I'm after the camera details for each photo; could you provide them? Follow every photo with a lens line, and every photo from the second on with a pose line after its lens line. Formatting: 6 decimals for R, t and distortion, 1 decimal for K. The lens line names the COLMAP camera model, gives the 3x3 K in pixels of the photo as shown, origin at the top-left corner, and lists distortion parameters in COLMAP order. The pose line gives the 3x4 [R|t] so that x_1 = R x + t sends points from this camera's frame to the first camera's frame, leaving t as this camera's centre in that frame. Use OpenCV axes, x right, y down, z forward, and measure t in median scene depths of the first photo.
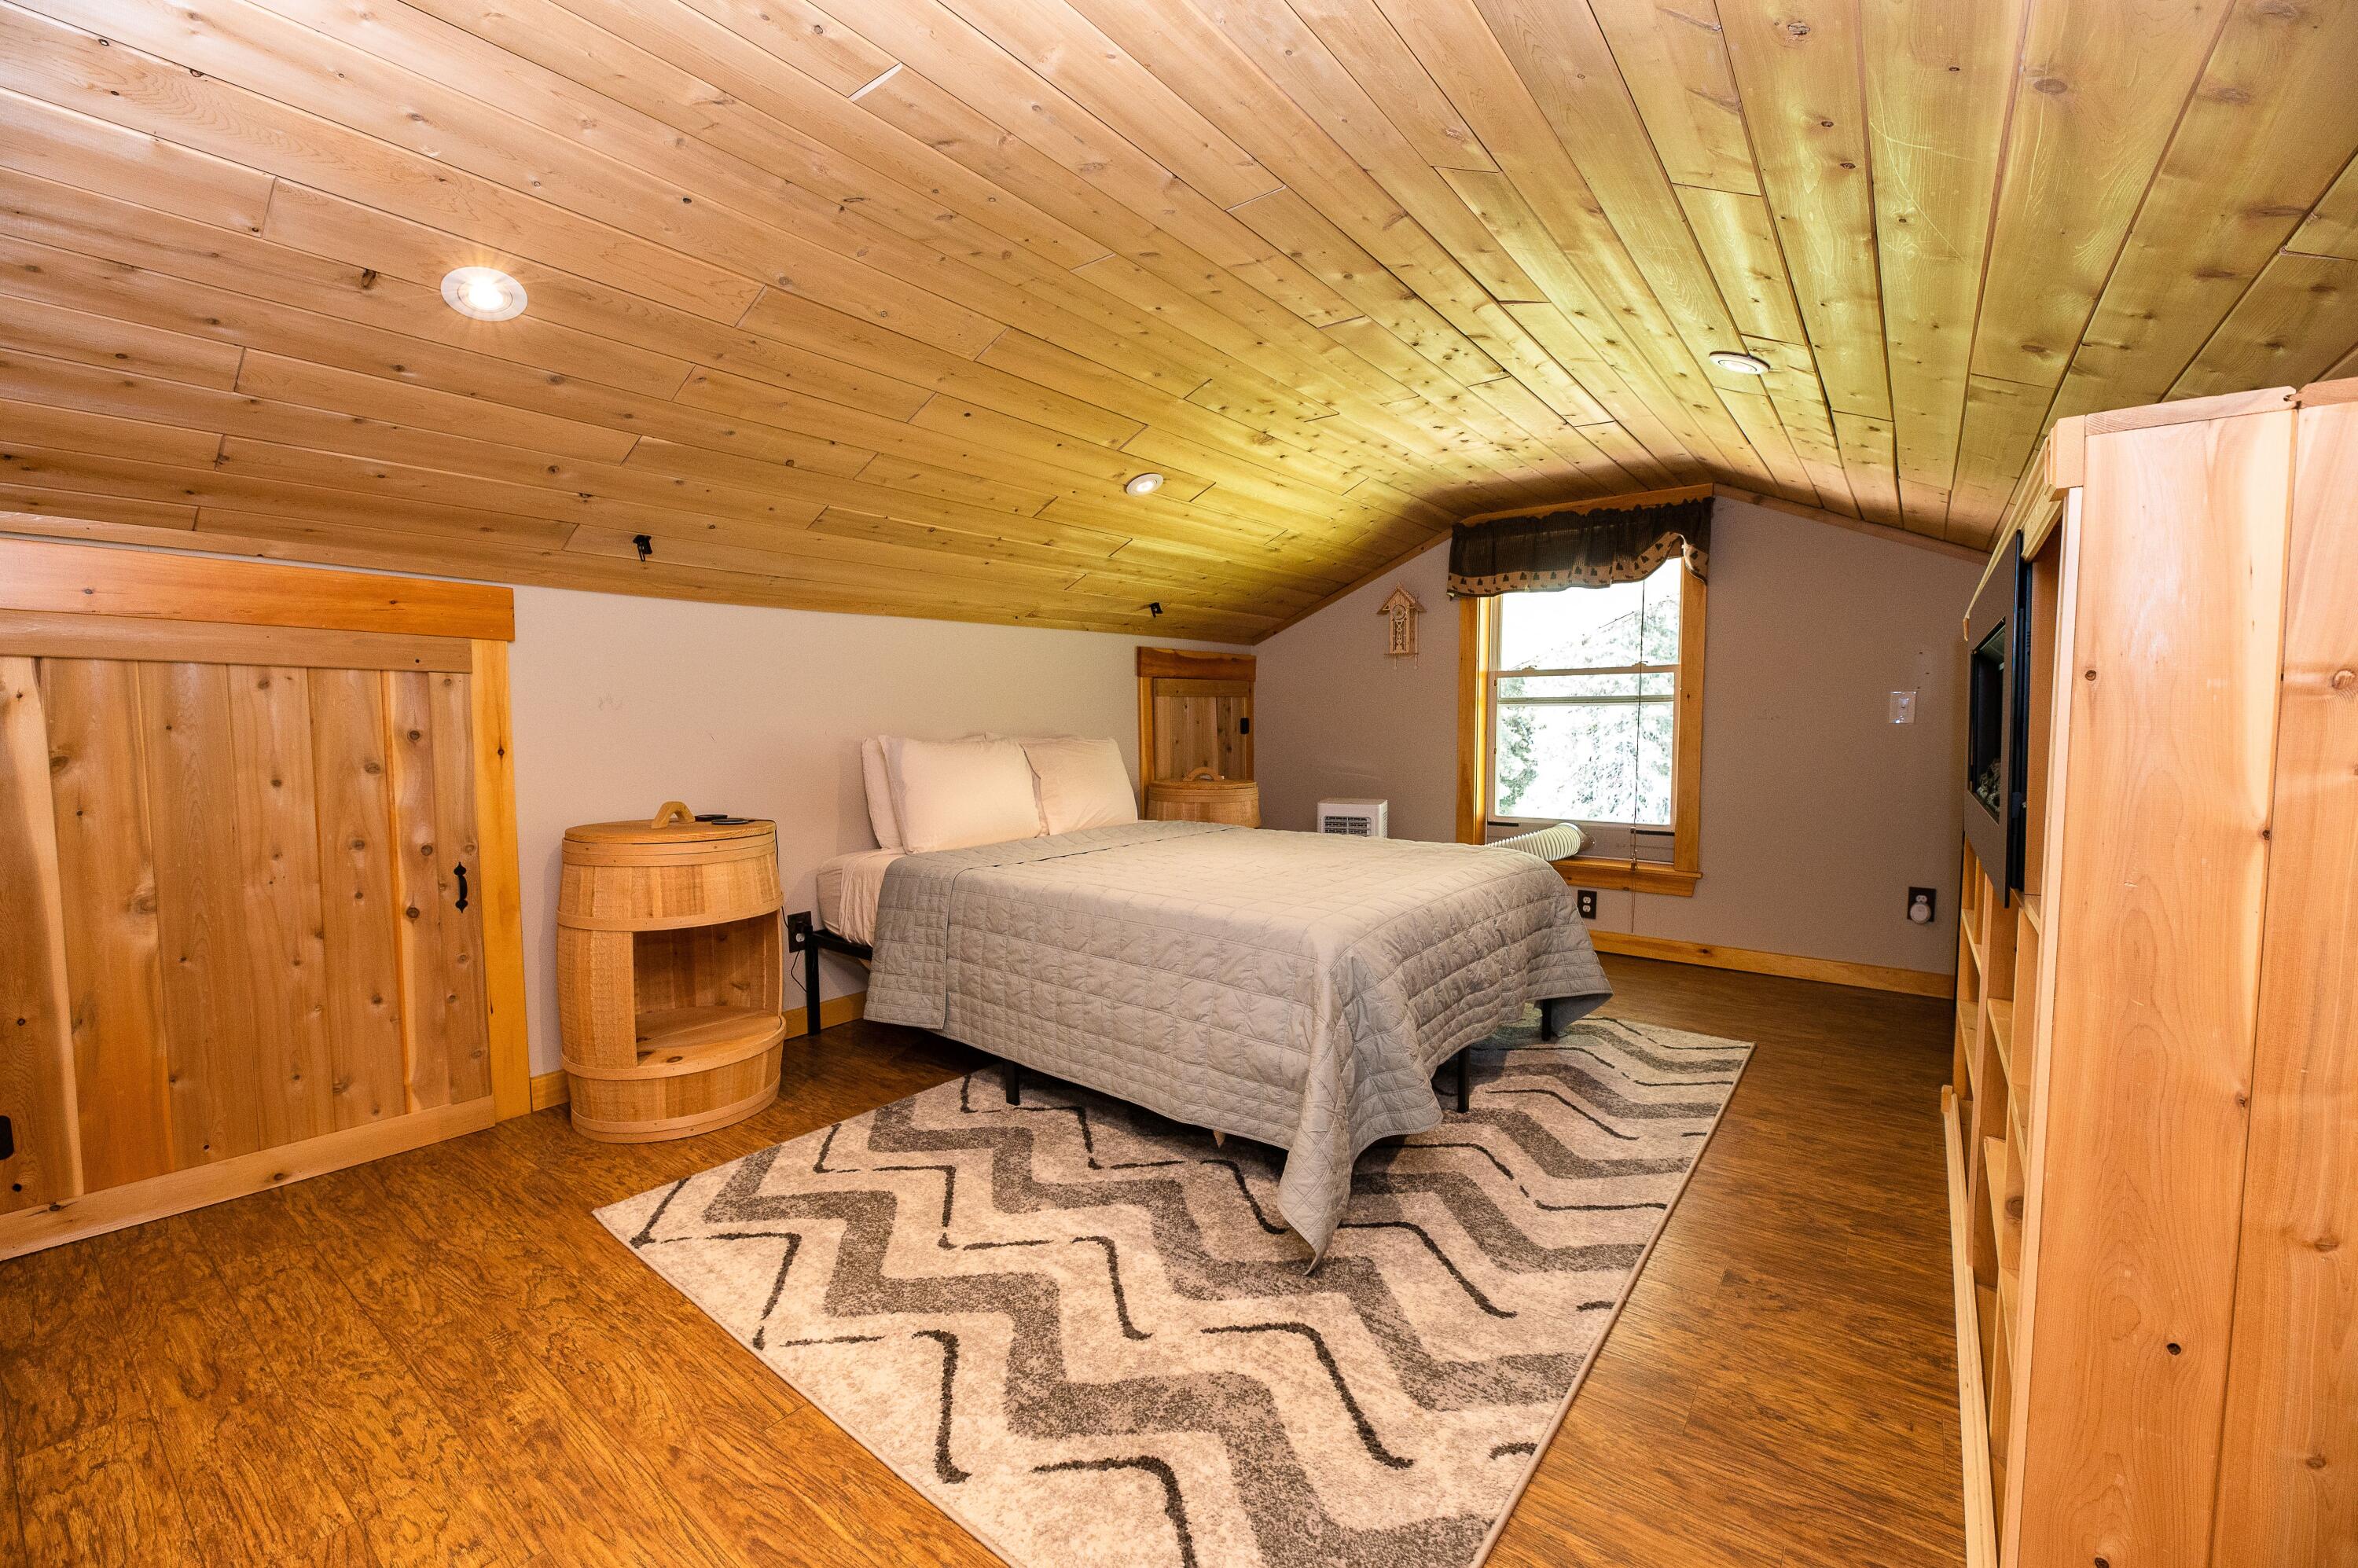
lens RADIAL K [[948.4, 0, 1174.6], [0, 948.4, 780.4], [0, 0, 1]] dist [-0.011328, -0.000188]
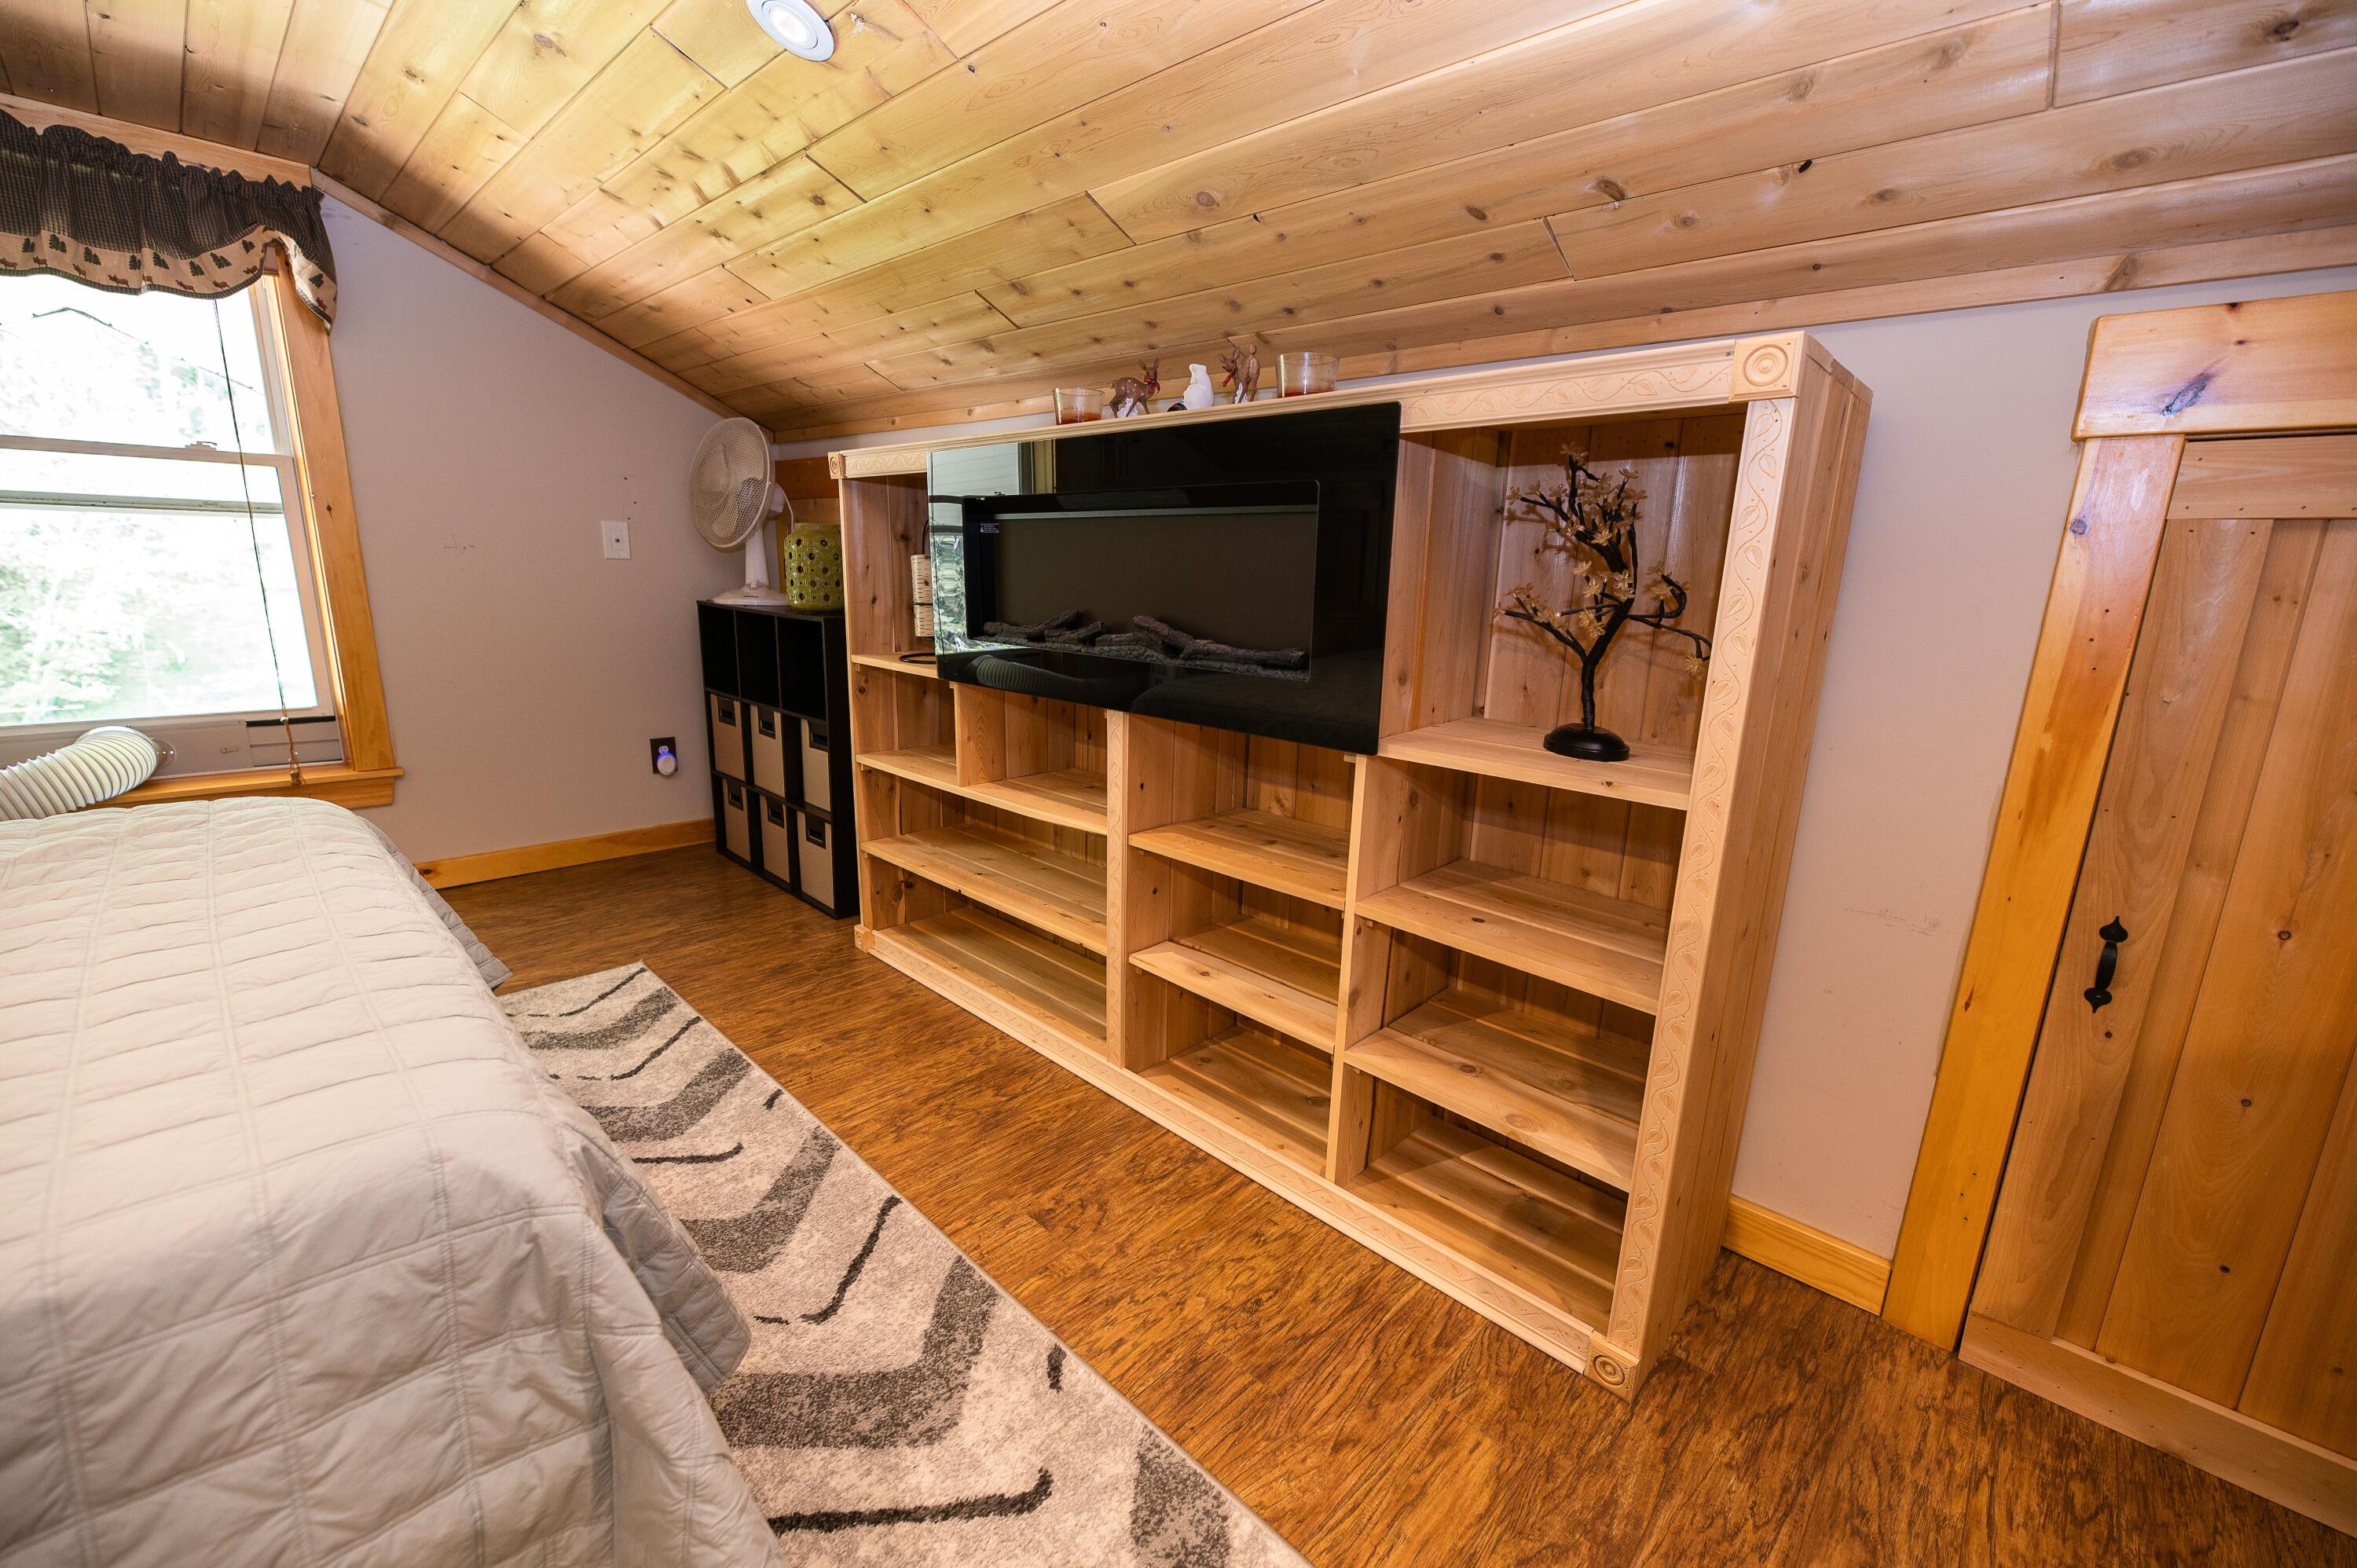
lens RADIAL K [[948.0, 0, 1176.9], [0, 948.0, 787.4], [0, 0, 1]] dist [-0.011328, -0.000188]
pose [[0.101057, -0.217473, 0.970821, -0.109644], [0.030608, 0.976034, 0.215454, -0.033186], [-0.994410, 0.007941, 0.105291, 0.519779]]
